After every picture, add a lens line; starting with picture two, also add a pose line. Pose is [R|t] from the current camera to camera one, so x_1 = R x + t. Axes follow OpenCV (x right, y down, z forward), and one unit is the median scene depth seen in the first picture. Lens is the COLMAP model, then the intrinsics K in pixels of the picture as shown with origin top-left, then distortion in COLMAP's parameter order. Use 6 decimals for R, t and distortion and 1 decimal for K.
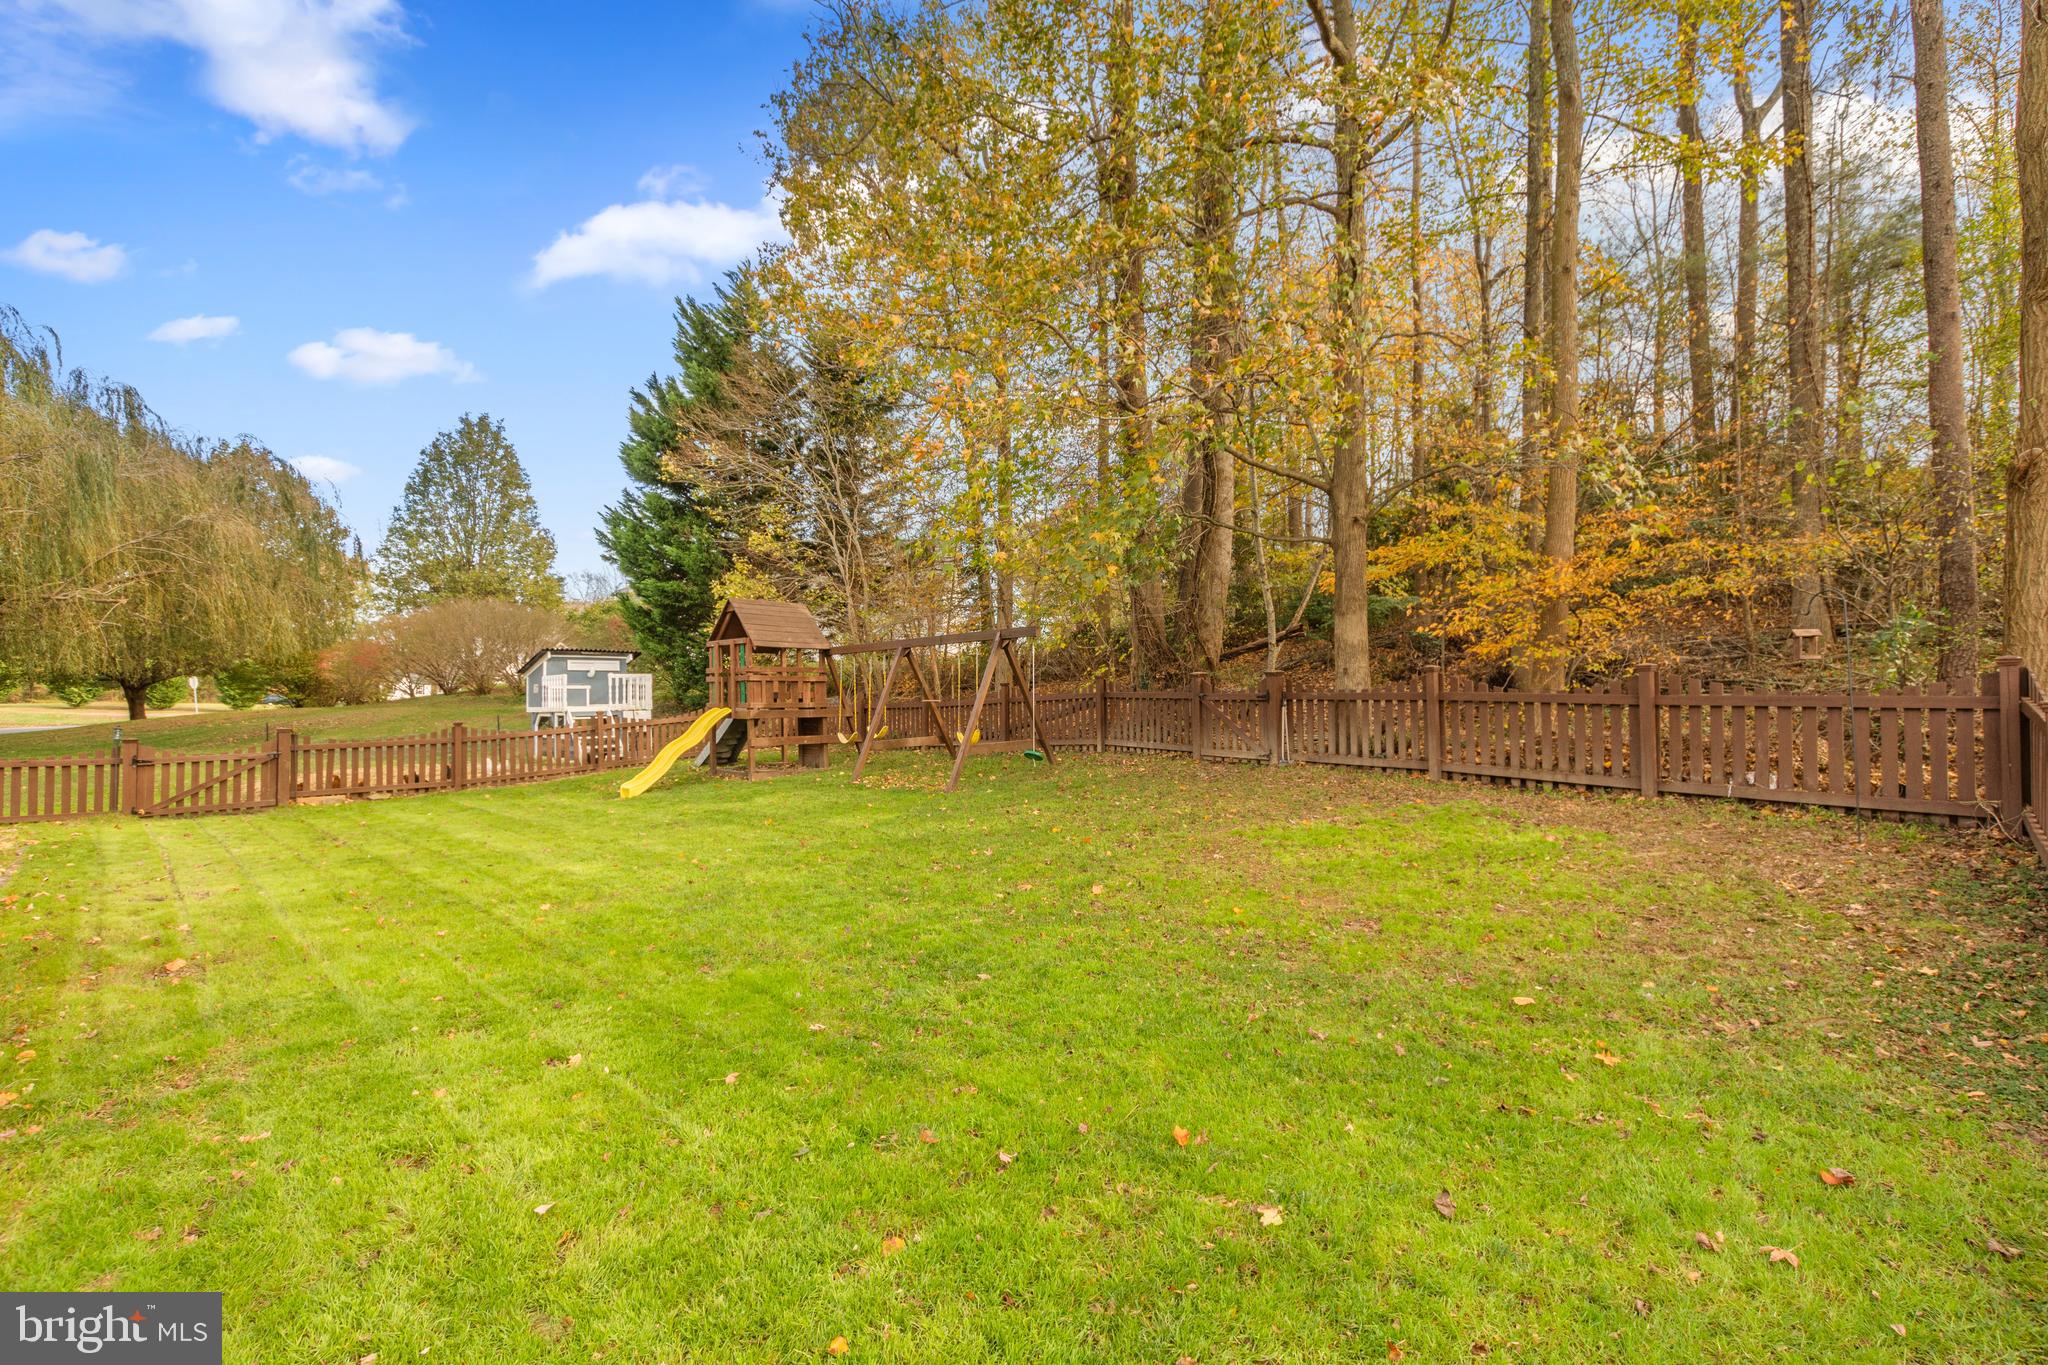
lens RADIAL K [[885.4, 0, 1034.5], [0, 885.4, 695.1], [0, 0, 1]] dist [0.001080, -0.000125]
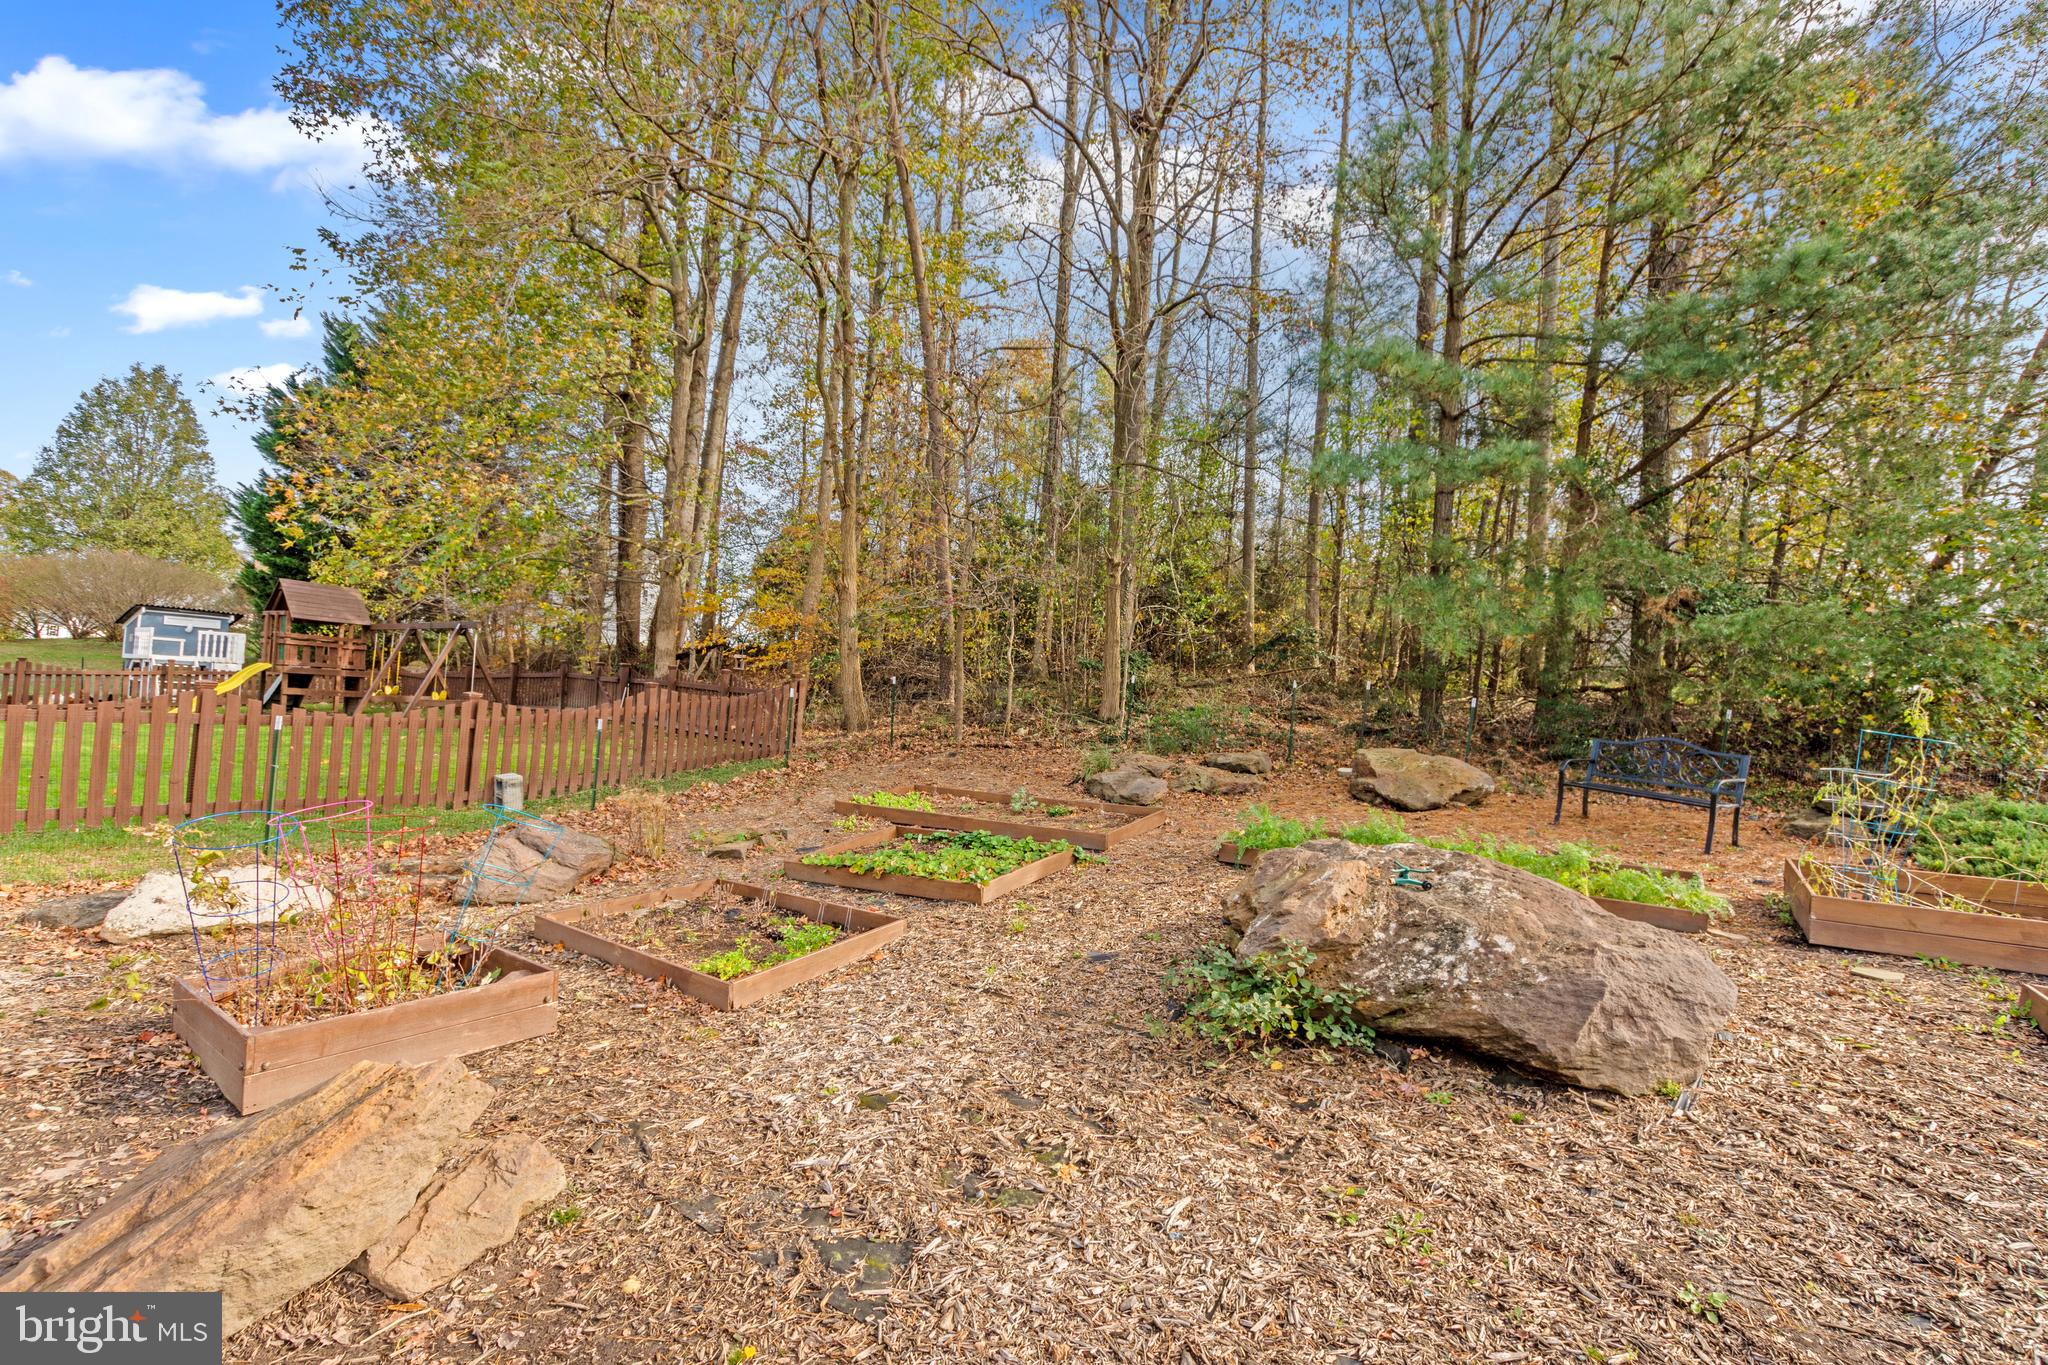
lens RADIAL K [[885.4, 0, 1034.5], [0, 885.4, 695.1], [0, 0, 1]] dist [0.001080, -0.000125]
pose [[0.979079, 0.072867, 0.189989, 0.361984], [-0.071845, 0.997340, -0.012269, -0.003179], [-0.190377, -0.001637, 0.981710, -0.348100]]
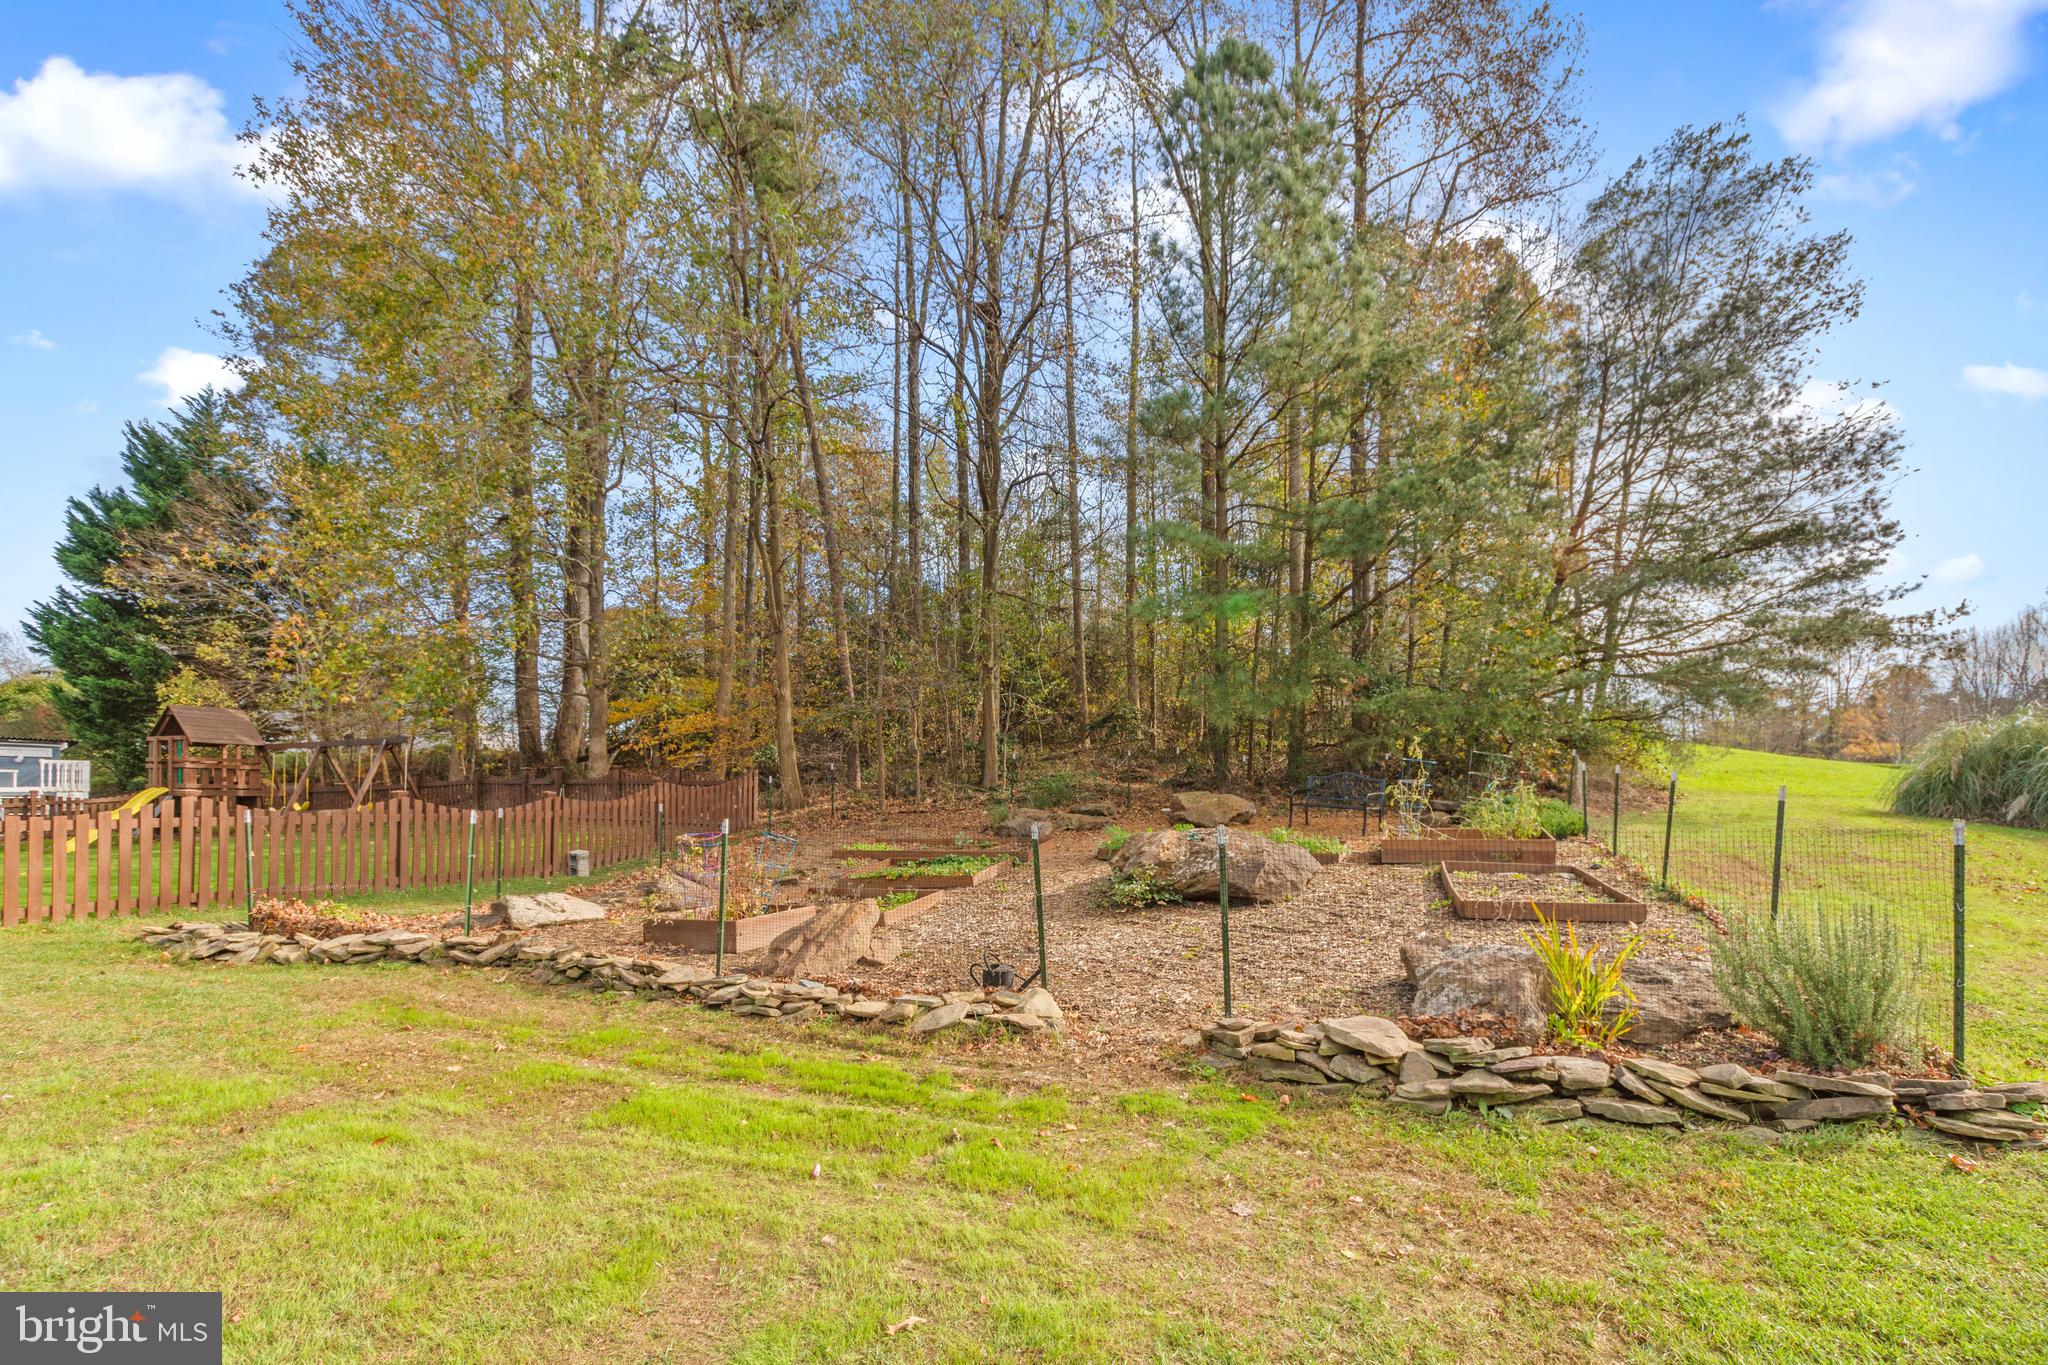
lens RADIAL K [[916.5, 0, 1060.6], [0, 916.5, 786.7], [0, 0, 1]] dist [-0.014249, 0.000043]
pose [[0.914614, 0.010959, 0.404180, 0.239642], [-0.008143, 0.999929, -0.008685, 0.009467], [-0.404246, 0.004652, 0.914638, -0.559079]]
